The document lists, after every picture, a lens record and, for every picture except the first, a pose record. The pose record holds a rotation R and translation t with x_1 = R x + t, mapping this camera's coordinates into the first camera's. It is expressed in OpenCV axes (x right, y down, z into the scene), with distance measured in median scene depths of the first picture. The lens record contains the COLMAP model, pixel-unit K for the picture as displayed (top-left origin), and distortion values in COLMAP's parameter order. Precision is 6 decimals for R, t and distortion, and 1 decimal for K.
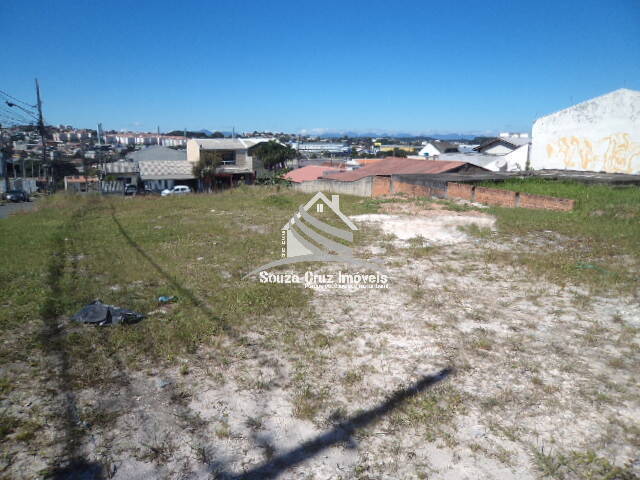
lens RADIAL K [[458.9, 0, 322.1], [0, 458.9, 238.0], [0, 0, 1]] dist [-0.078794, 0.087127]
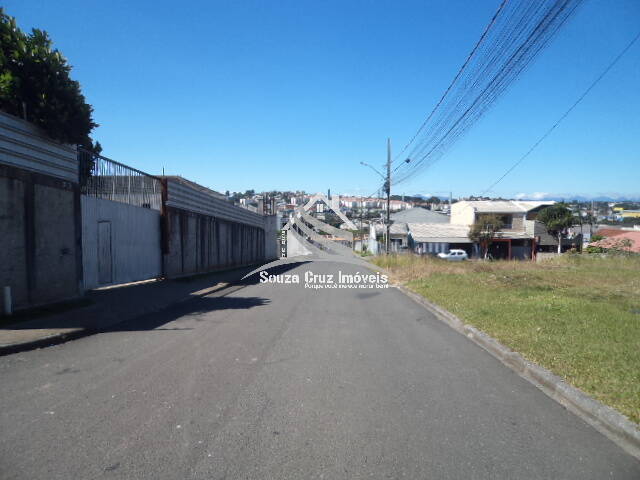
lens RADIAL K [[458.9, 0, 323.0], [0, 458.9, 242.0], [0, 0, 1]] dist [-0.078794, 0.087127]
pose [[0.899649, 0.032654, -0.435392, -0.238890], [-0.088788, 0.990046, -0.109209, -0.003855], [0.427492, 0.136907, 0.893592, 0.054065]]
